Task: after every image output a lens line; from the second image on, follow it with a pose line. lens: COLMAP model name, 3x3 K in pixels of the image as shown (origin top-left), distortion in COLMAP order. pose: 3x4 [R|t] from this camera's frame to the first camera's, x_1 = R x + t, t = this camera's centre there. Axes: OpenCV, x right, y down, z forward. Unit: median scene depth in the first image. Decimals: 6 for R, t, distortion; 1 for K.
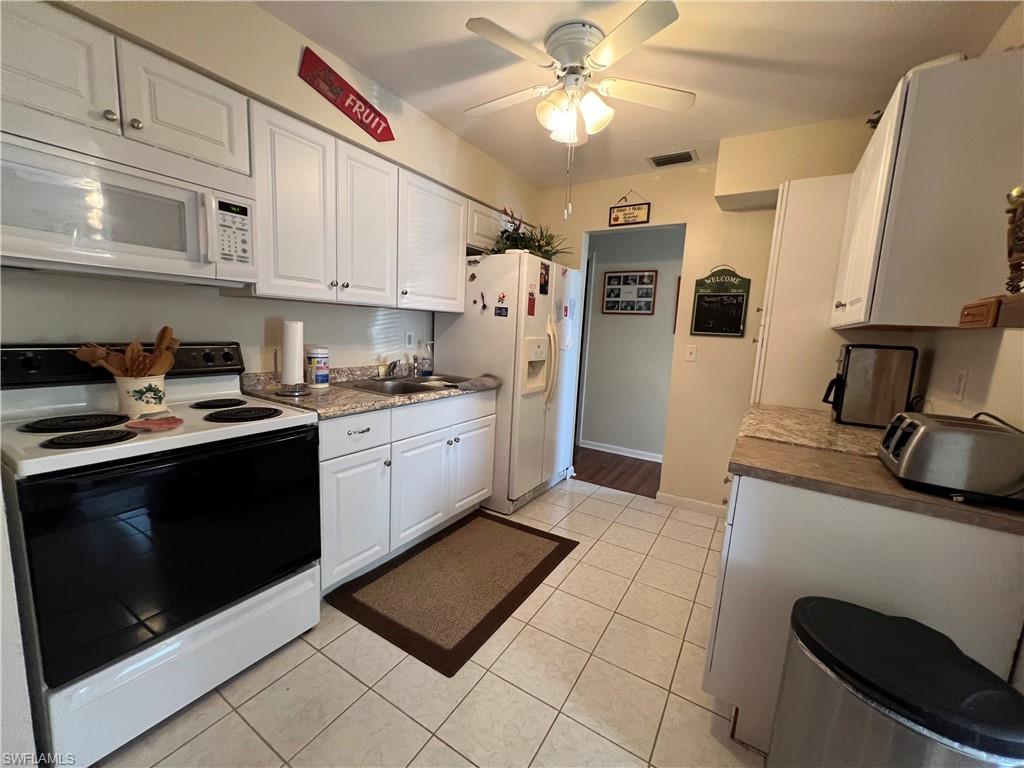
lens RADIAL K [[413.3, 0, 514.0], [0, 413.3, 384.8], [0, 0, 1]] dist [-0.000215, 0.000665]
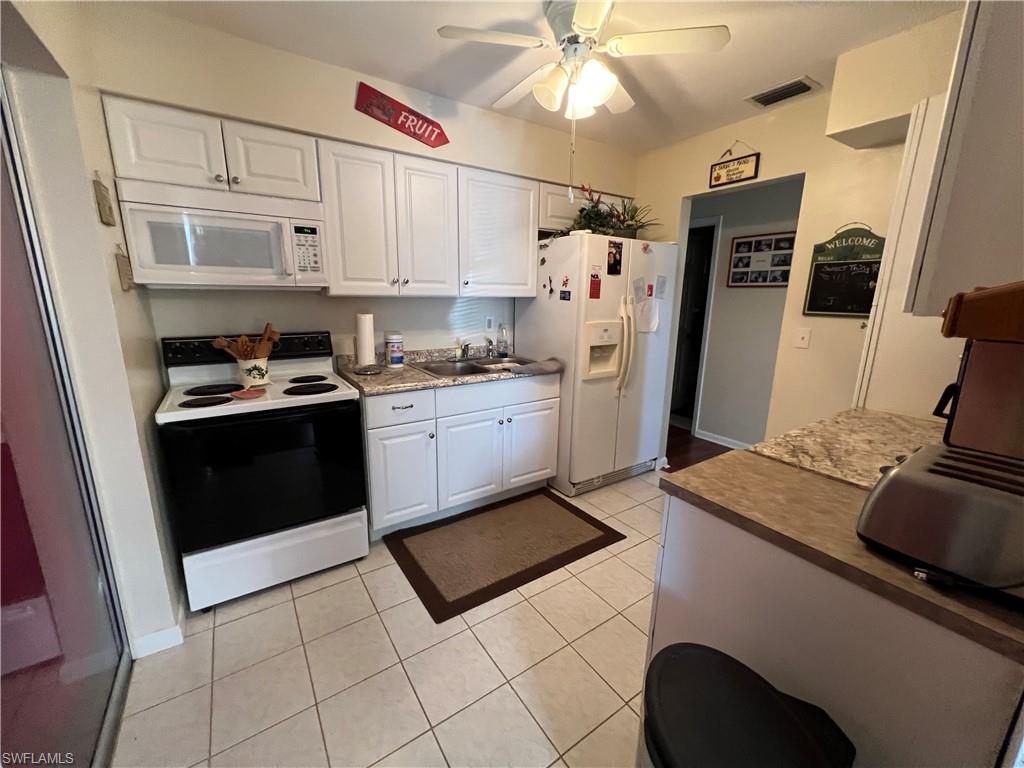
lens RADIAL K [[413.3, 0, 514.0], [0, 413.3, 384.8], [0, 0, 1]] dist [-0.000215, 0.000665]
pose [[0.912222, 0.053957, -0.406127, 0.271640], [-0.026895, 0.997038, 0.072053, -0.031335], [0.408812, -0.054805, 0.910971, 0.034207]]
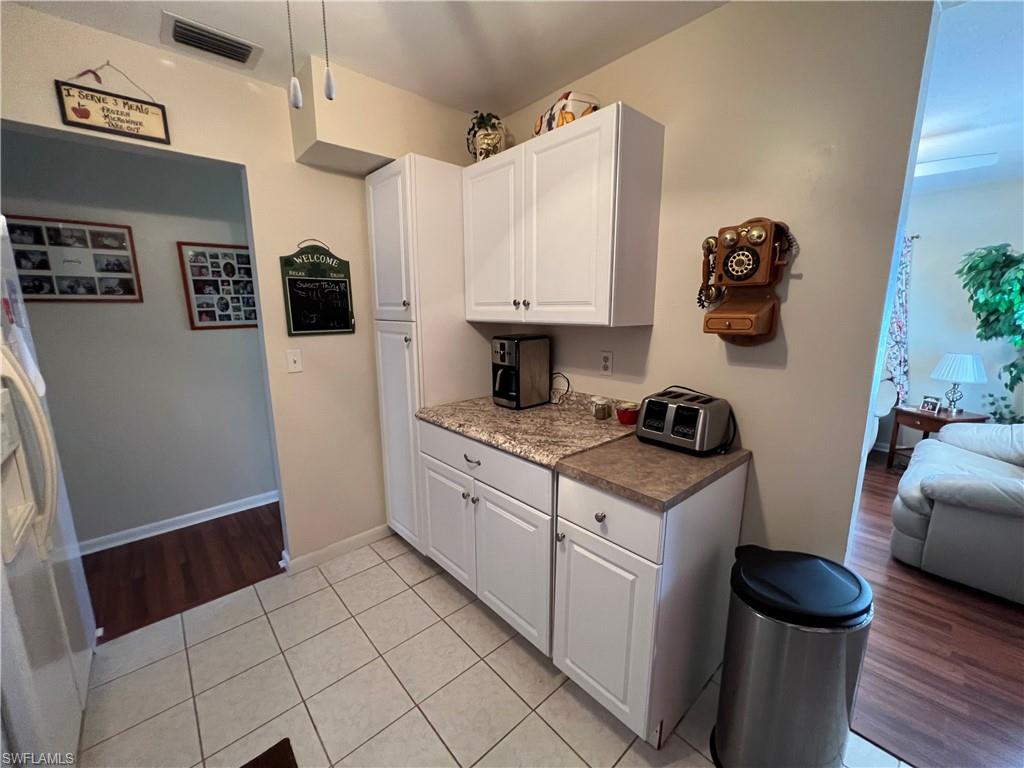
lens RADIAL K [[413.3, 0, 514.0], [0, 413.3, 384.8], [0, 0, 1]] dist [-0.000215, 0.000665]
pose [[0.281088, -0.223476, 0.933300, -0.155010], [0.150760, 0.970717, 0.187030, -0.124714], [-0.947766, 0.088132, 0.306548, 0.468178]]
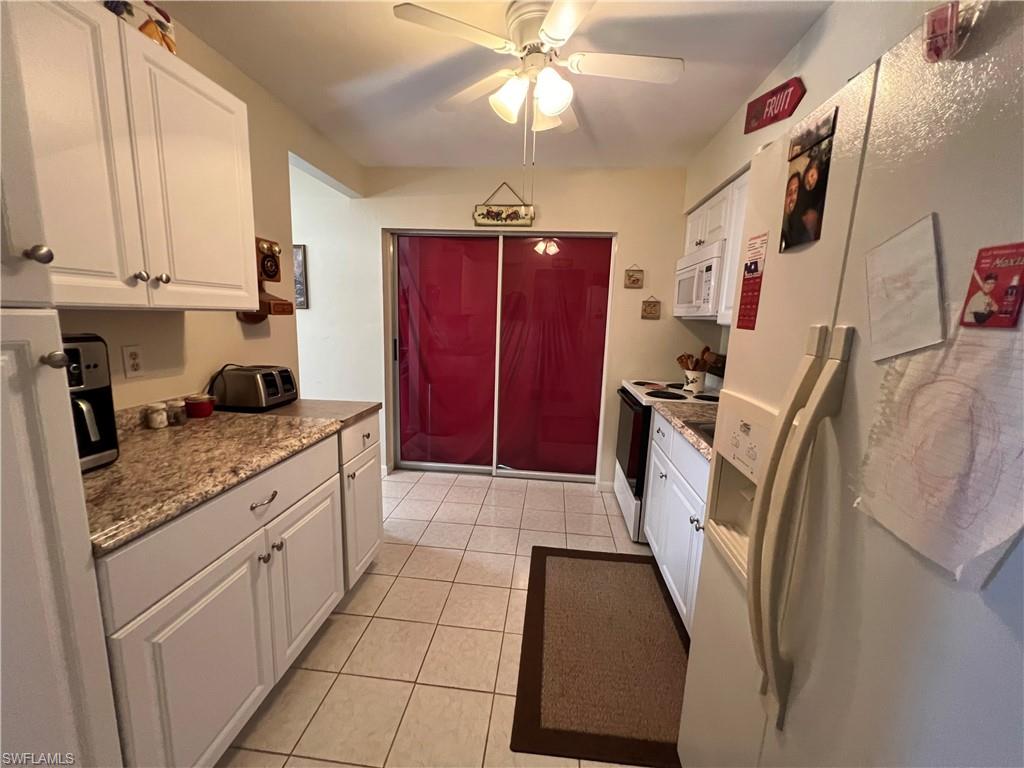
lens RADIAL K [[413.3, 0, 514.0], [0, 413.3, 384.8], [0, 0, 1]] dist [-0.000215, 0.000665]
pose [[-0.896230, -0.005764, -0.443552, 0.366059], [-0.138069, 0.953871, 0.266583, -0.188093], [0.421554, 0.300161, -0.855684, 1.227575]]
